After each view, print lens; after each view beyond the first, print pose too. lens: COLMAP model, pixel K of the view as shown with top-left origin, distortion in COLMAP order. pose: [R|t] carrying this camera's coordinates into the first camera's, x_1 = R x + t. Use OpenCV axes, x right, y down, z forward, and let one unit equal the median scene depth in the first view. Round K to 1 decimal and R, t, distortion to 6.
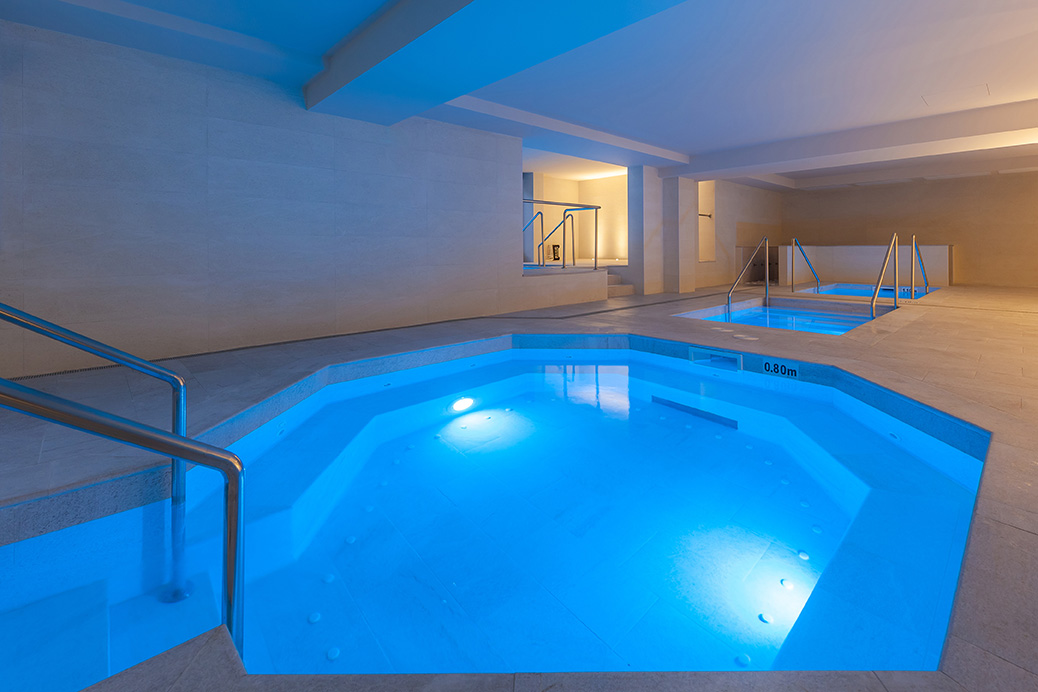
lens RADIAL K [[467.5, 0, 520.0], [0, 467.5, 257.8], [0, 0, 1]] dist [0.002162, 0.000347]
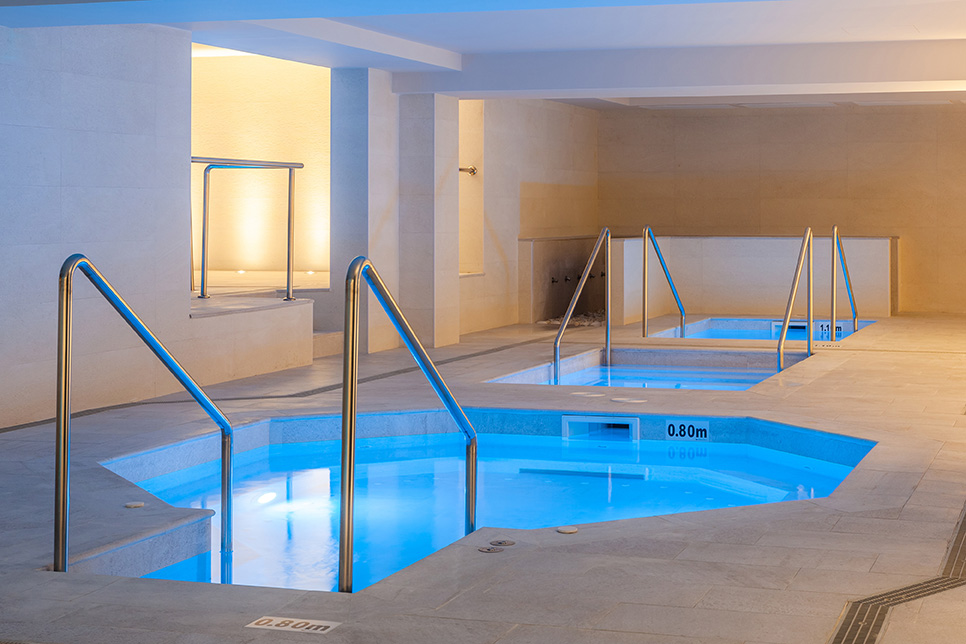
lens RADIAL K [[1565.8, 0, 483.0], [0, 1565.8, 322.0], [0, 0, 1]] dist [-0.103223, 0.032973]
pose [[0.891446, -0.027493, 0.452293, -0.341794], [0.007626, 0.998927, 0.045691, -0.020371], [-0.453063, -0.037282, 0.890698, -0.424720]]
